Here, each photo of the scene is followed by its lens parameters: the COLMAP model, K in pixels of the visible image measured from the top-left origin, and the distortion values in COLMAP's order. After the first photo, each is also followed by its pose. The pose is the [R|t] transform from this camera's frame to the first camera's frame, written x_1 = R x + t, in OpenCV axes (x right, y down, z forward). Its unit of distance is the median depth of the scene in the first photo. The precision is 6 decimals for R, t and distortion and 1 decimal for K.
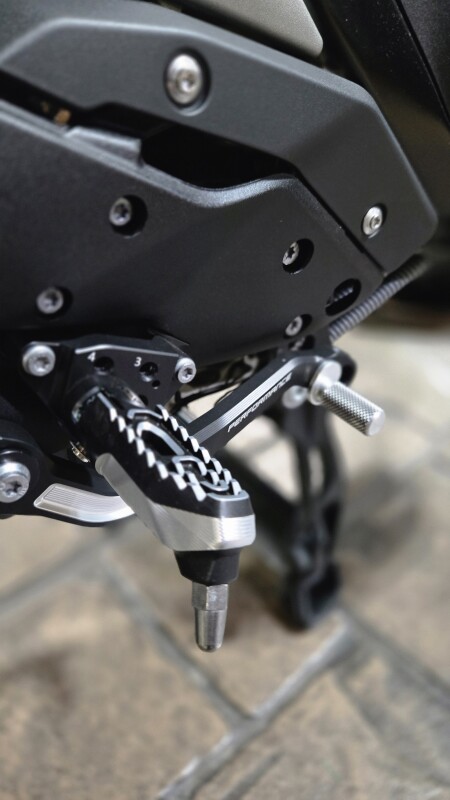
lens RADIAL K [[535.9, 0, 226.7], [0, 535.9, 388.1], [0, 0, 1]] dist [0.048045, -0.045848]
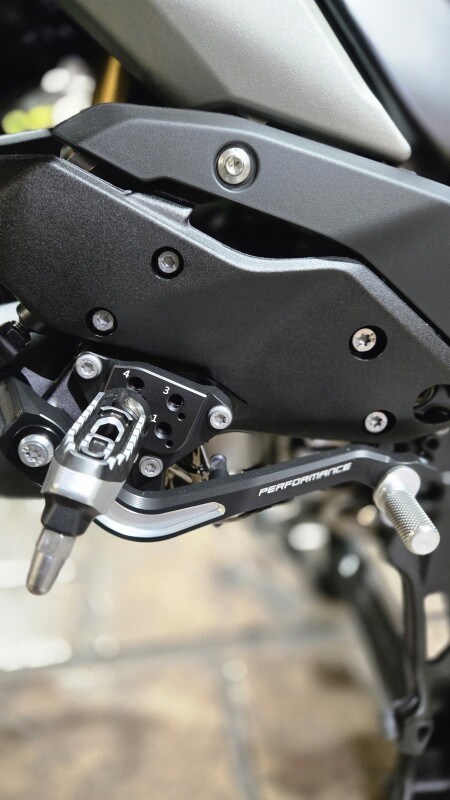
lens RADIAL K [[543.8, 0, 223.2], [0, 543.8, 397.4], [0, 0, 1]] dist [0.045934, -0.043317]
pose [[0.848873, 0.188211, -0.493954, 0.576024], [-0.301417, 0.940002, -0.159825, 0.128068], [0.434237, 0.284557, 0.854673, 0.061133]]
